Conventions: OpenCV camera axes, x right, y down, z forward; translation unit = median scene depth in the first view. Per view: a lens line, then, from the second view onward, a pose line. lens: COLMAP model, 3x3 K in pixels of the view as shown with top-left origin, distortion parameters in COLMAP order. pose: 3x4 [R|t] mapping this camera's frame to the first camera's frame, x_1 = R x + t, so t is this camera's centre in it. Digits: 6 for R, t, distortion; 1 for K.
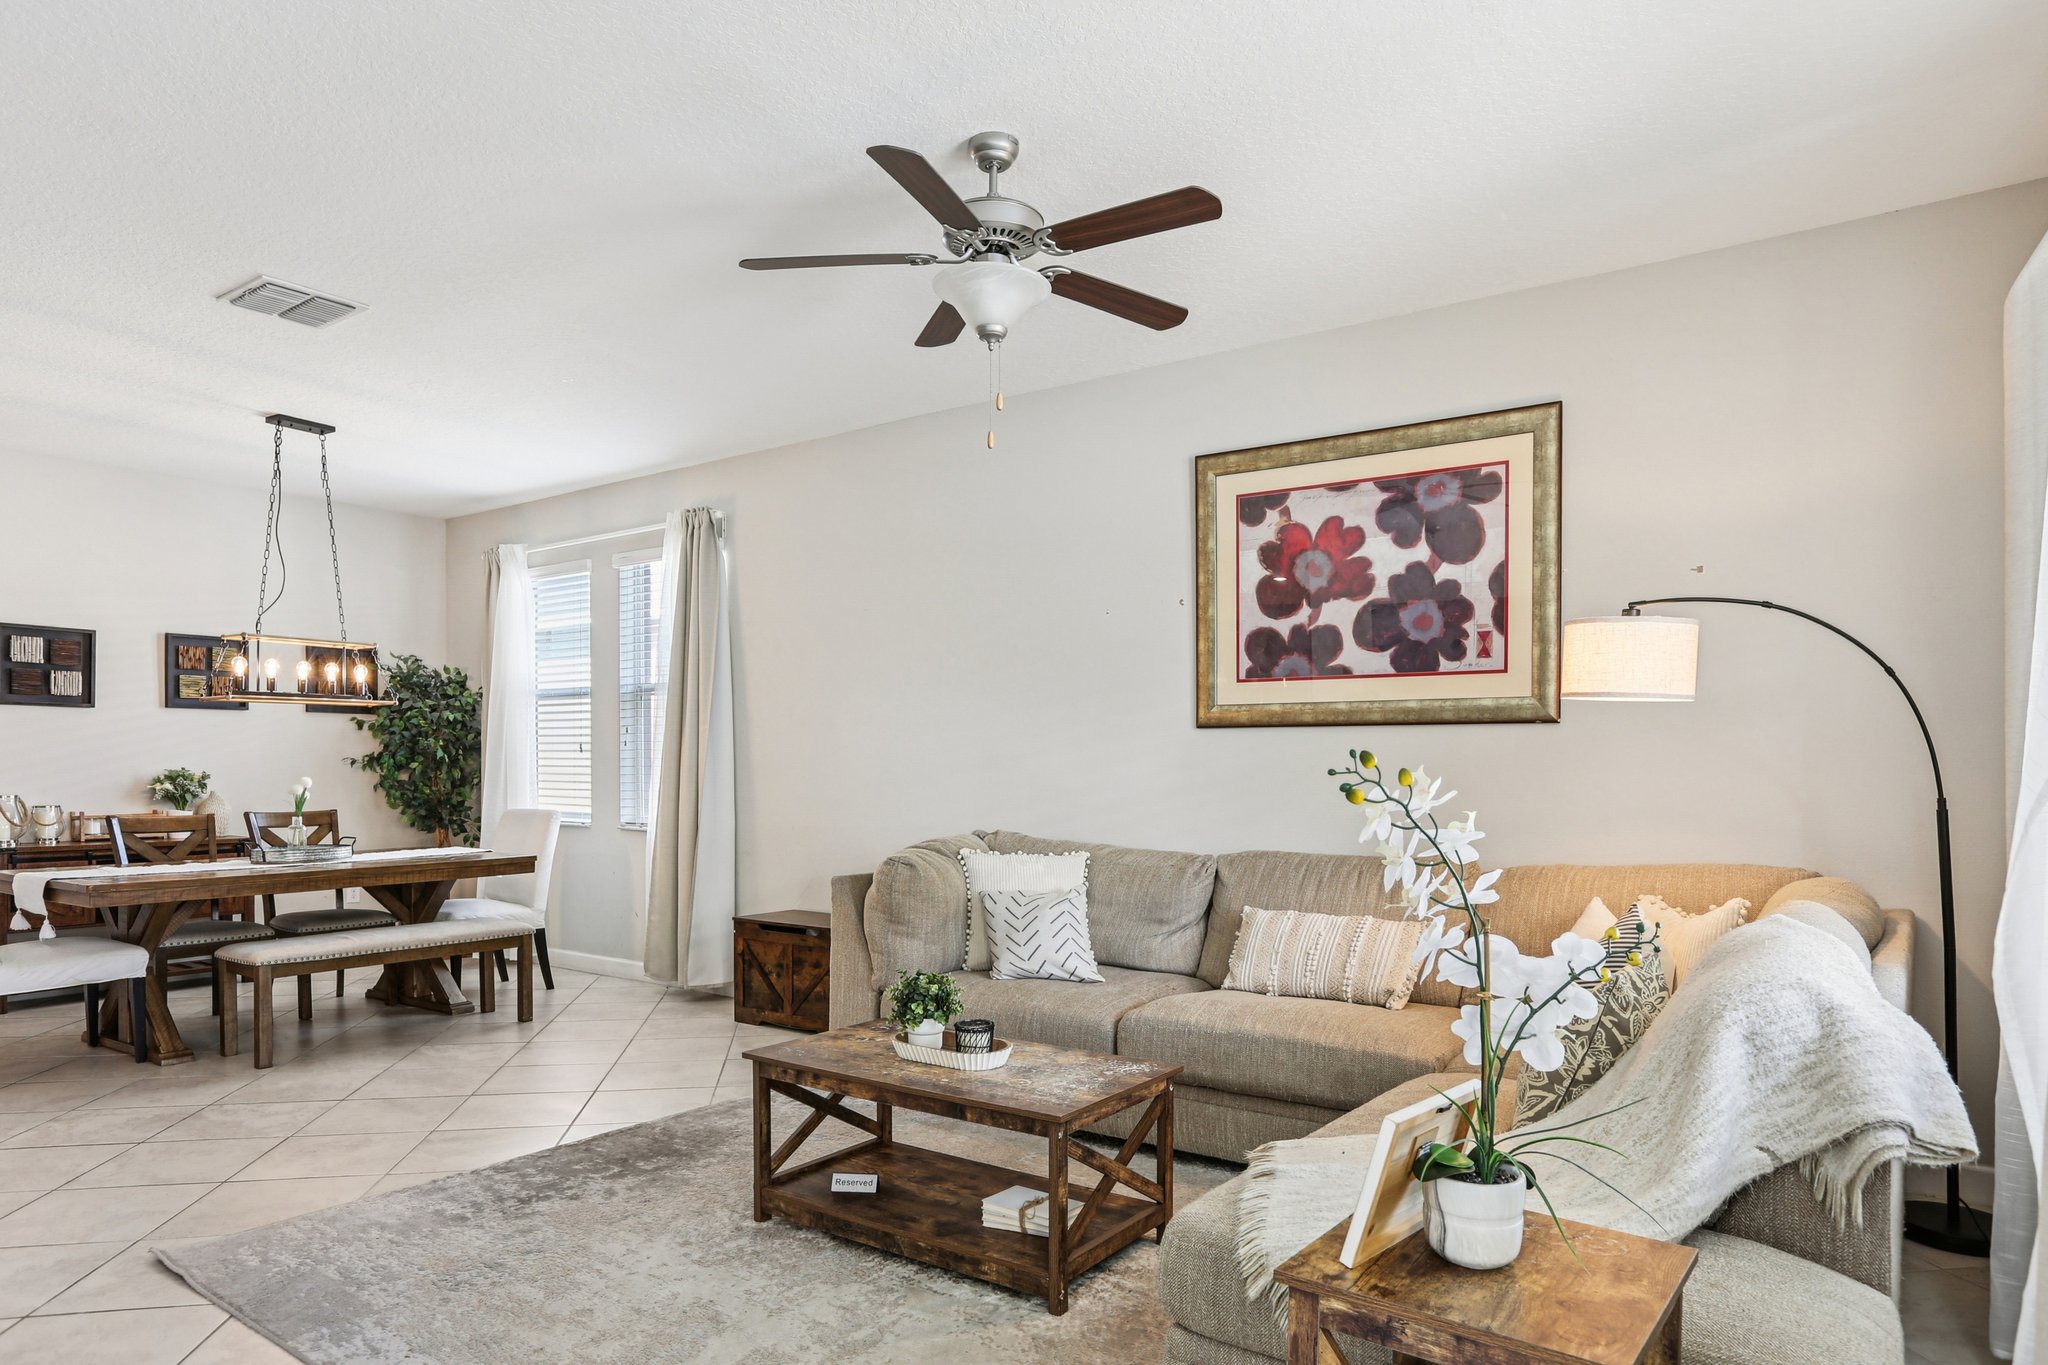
lens RADIAL K [[1228.0, 0, 1026.4], [0, 1228.0, 777.6], [0, 0, 1]] dist [-0.046791, 0.042130]
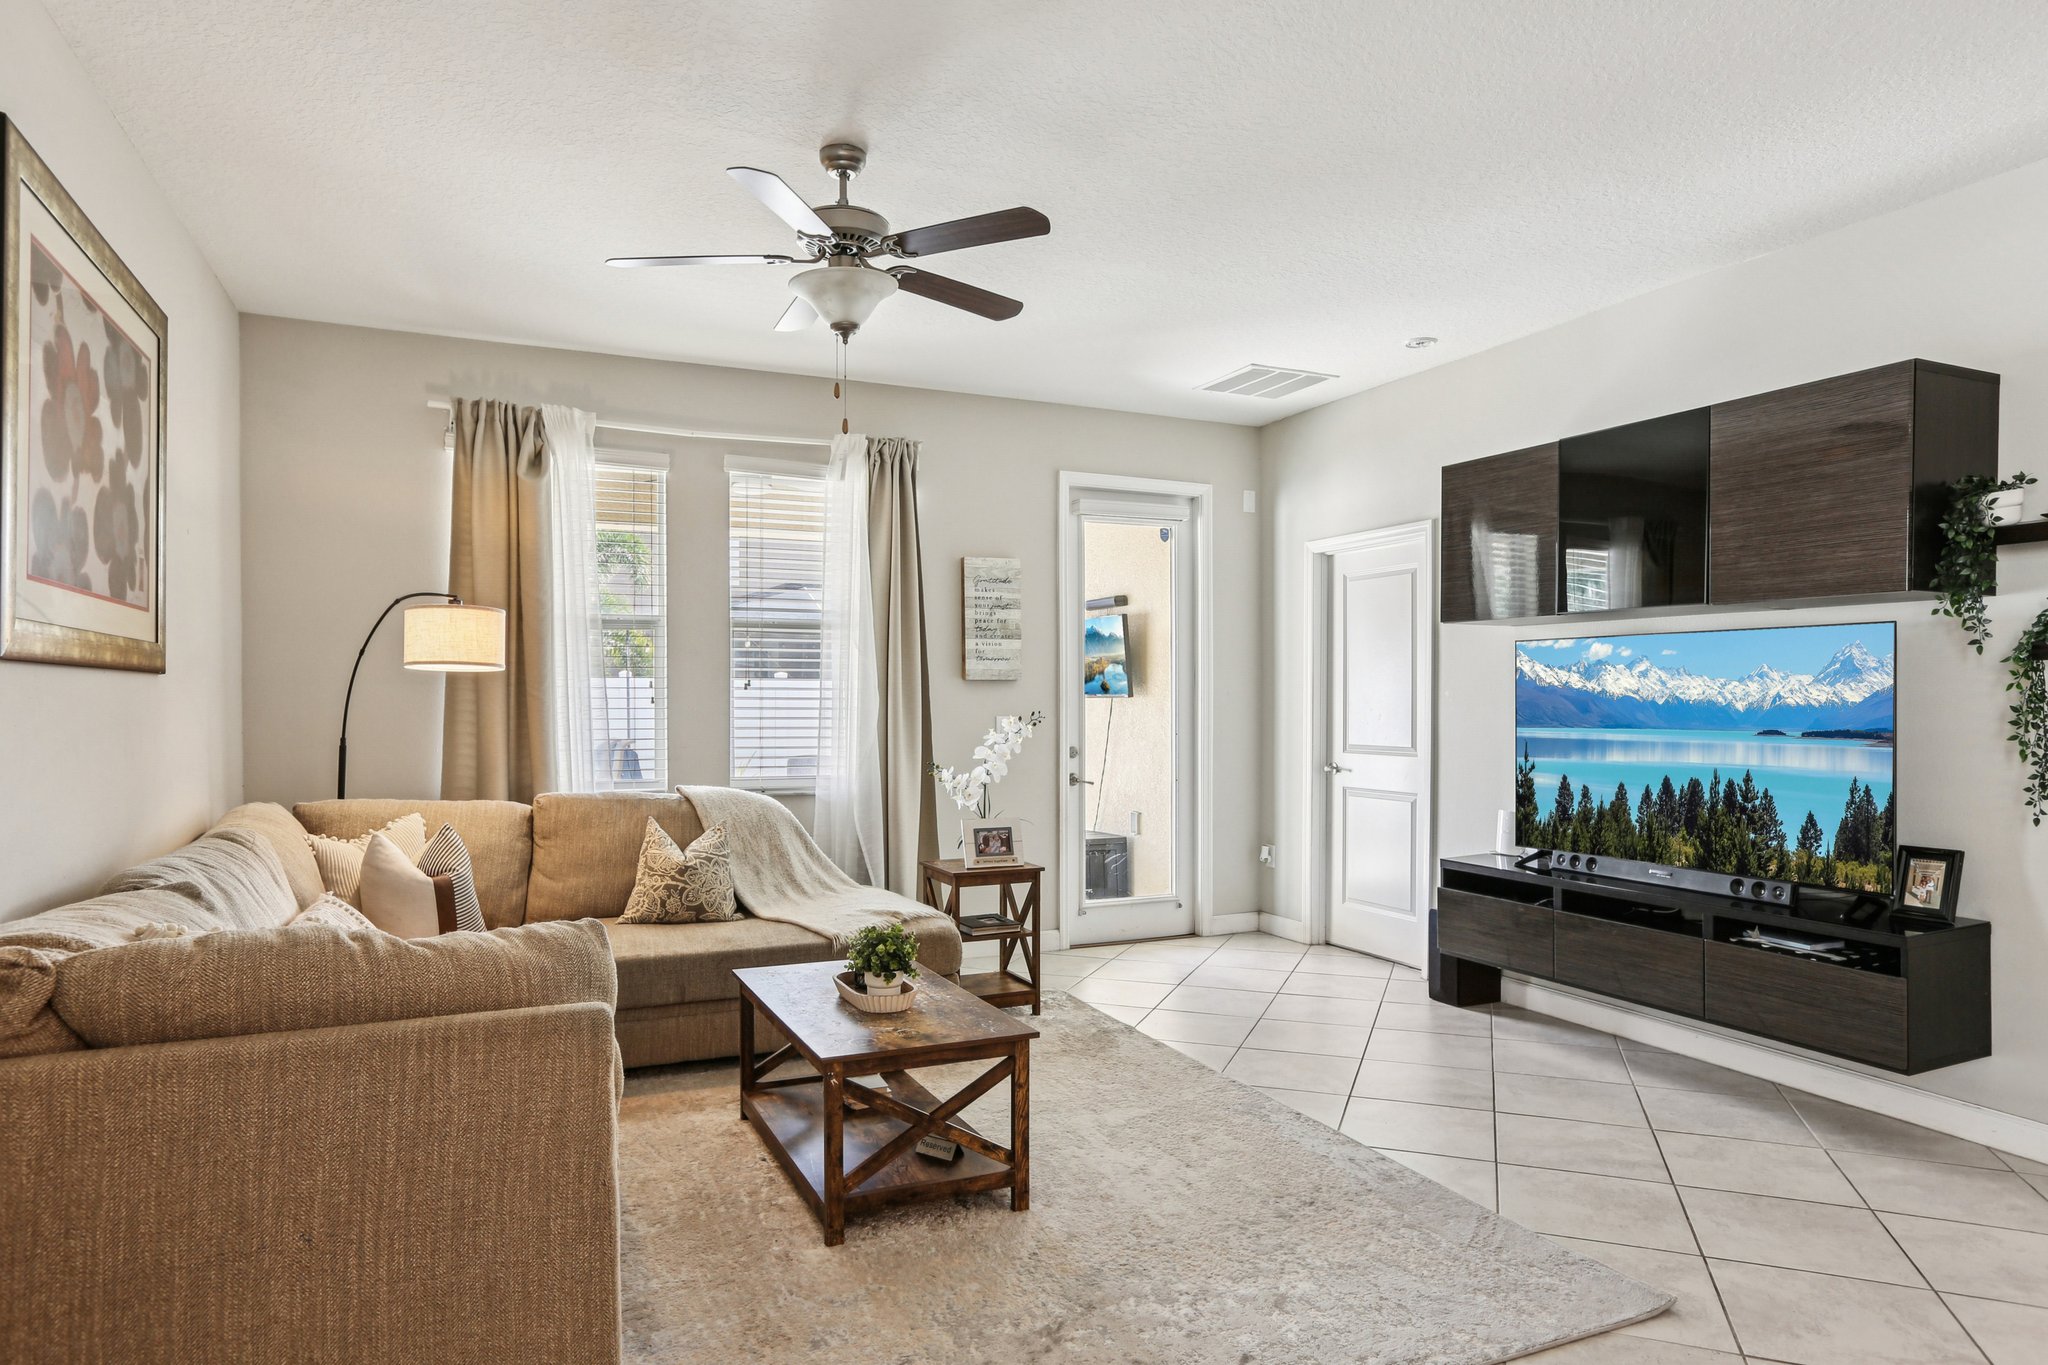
lens RADIAL K [[1228.0, 0, 1015.7], [0, 1228.0, 709.9], [0, 0, 1]] dist [-0.046791, 0.042130]
pose [[-0.868619, -0.008622, 0.495406, -0.542291], [0.001889, 0.999784, 0.020713, -0.035200], [-0.495477, 0.018927, -0.868415, 1.439411]]
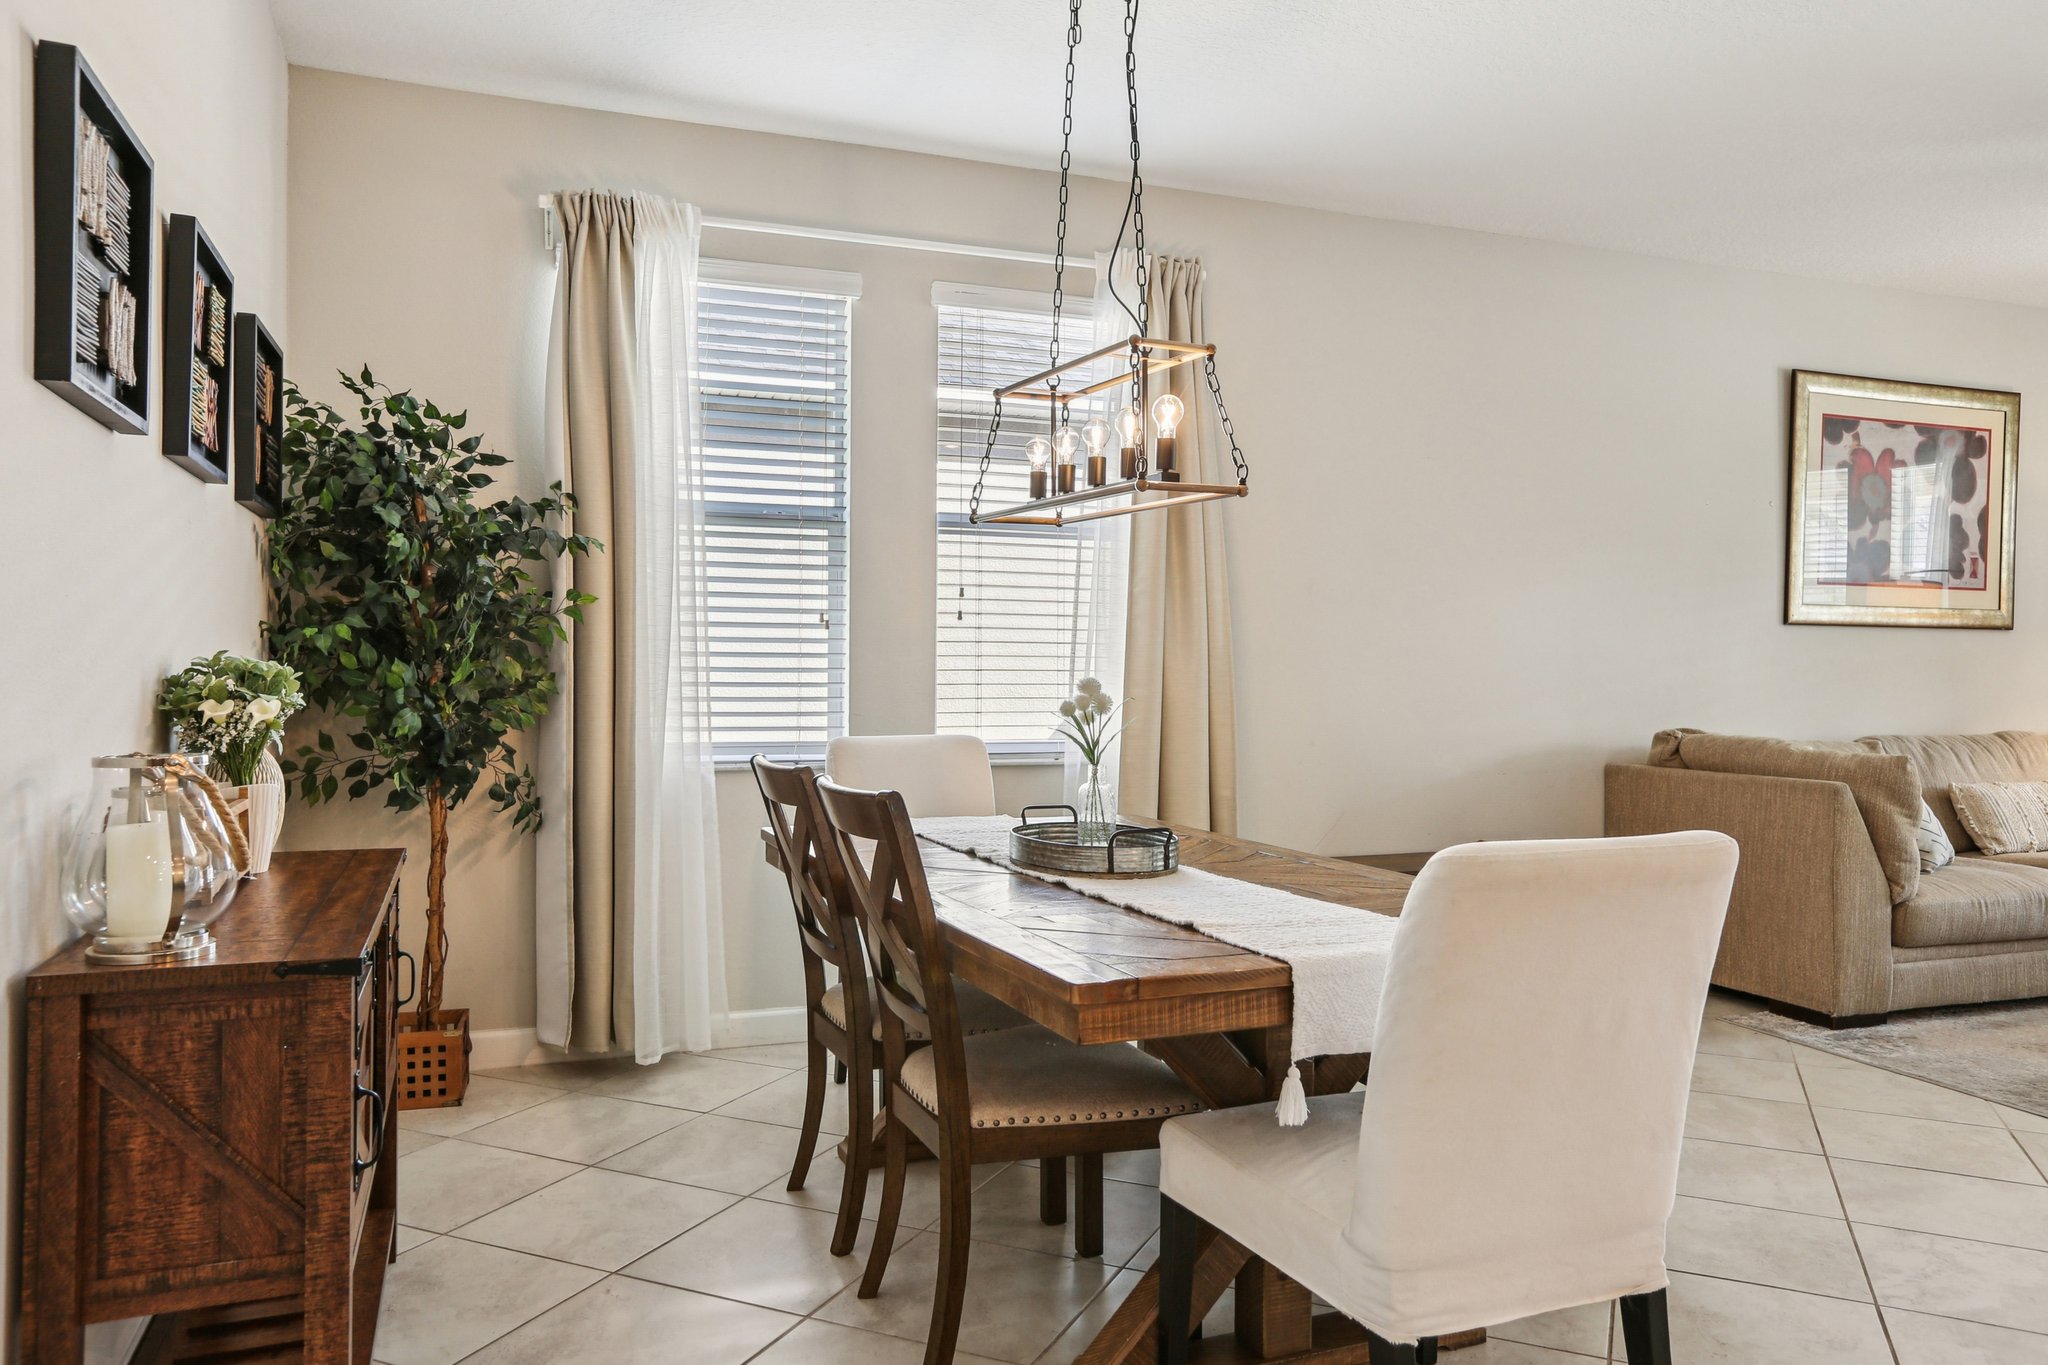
lens RADIAL K [[1466.4, 0, 1013.0], [0, 1466.4, 675.0], [0, 0, 1]] dist [-0.031543, 0.054366]
pose [[0.541893, -0.005180, 0.840431, -1.510944], [0.004215, 0.999985, 0.003446, -0.005078], [-0.840437, 0.001675, 0.541907, 1.035228]]
